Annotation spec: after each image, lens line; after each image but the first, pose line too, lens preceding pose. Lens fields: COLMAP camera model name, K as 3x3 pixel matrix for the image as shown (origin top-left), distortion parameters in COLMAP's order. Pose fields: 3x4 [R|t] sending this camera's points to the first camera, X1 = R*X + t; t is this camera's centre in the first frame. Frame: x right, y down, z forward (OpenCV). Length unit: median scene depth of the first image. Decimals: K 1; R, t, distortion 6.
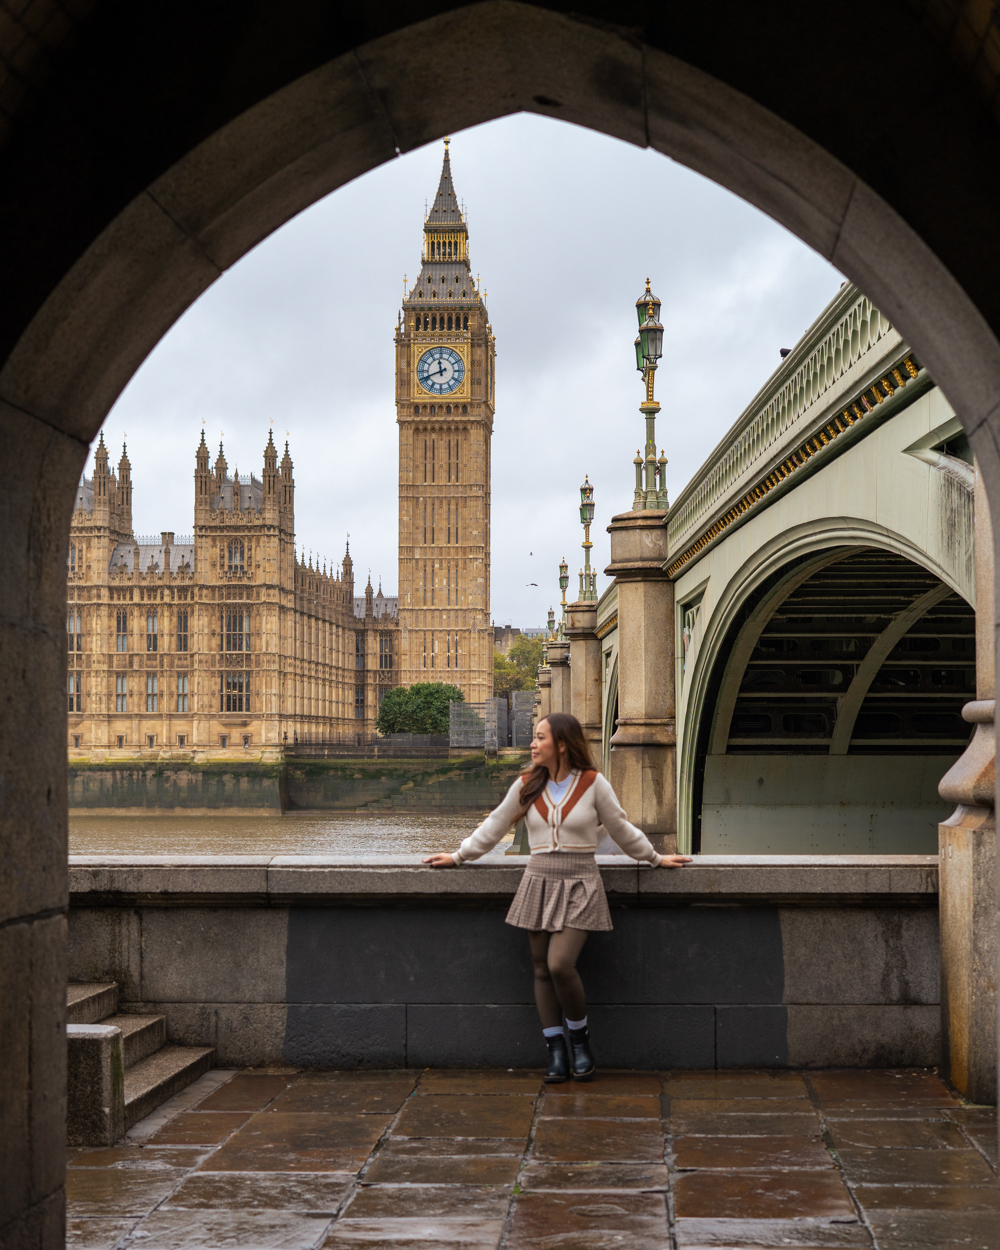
lens RADIAL K [[2203.2, 0, 500.5], [0, 2203.2, 624.1], [0, 0, 1]] dist [-0.022108, 0.000000]
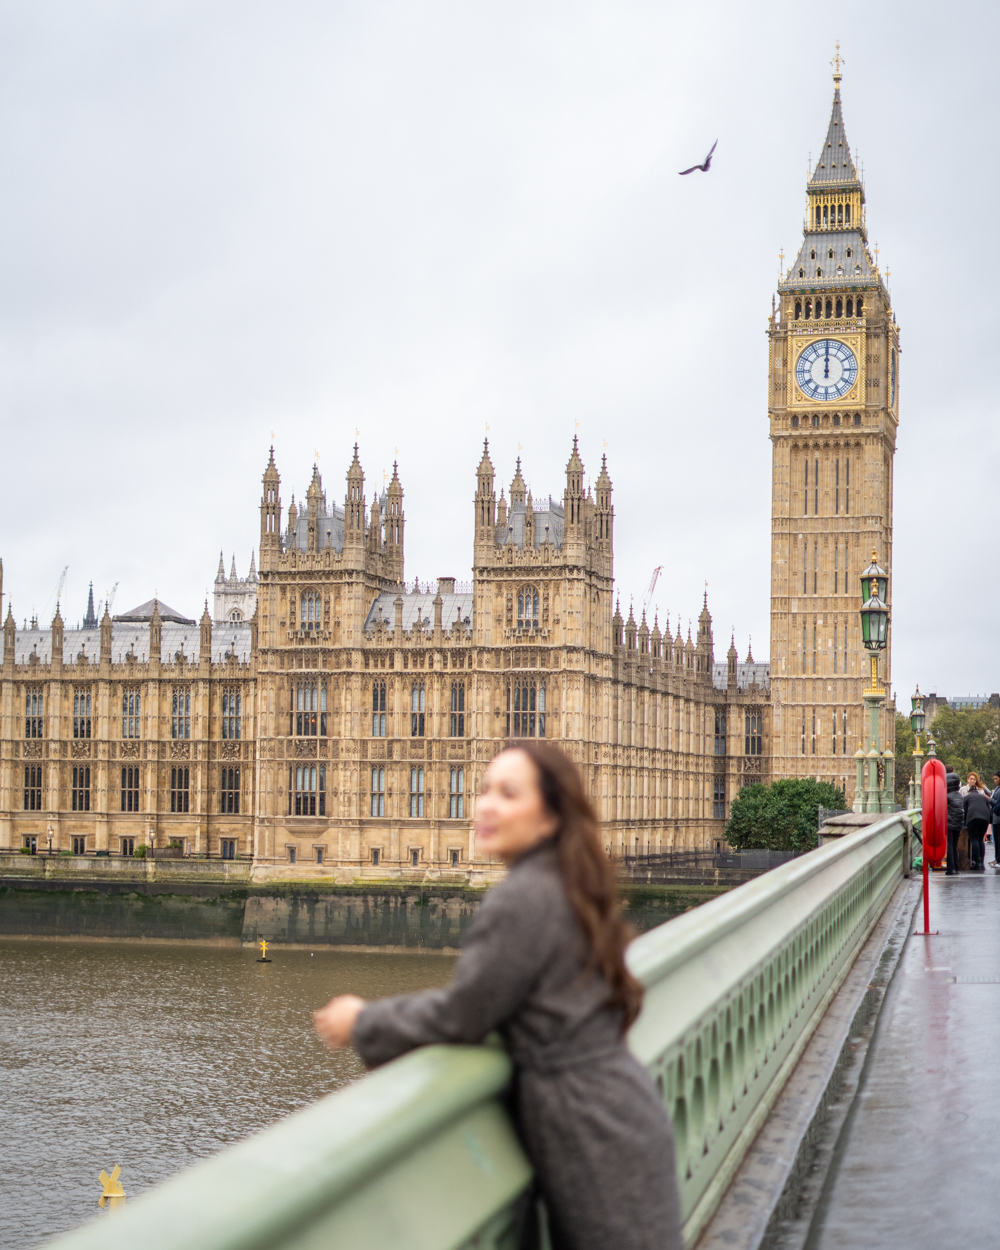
lens RADIAL K [[2203.2, 0, 492.9], [0, 2203.2, 726.2], [0, 0, 1]] dist [-0.022108, 0.000000]
pose [[0.980021, 0.004452, -0.198845, 0.015291], [-0.000983, 0.999846, 0.017544, -0.004138], [0.198893, -0.016998, 0.979874, 0.268885]]
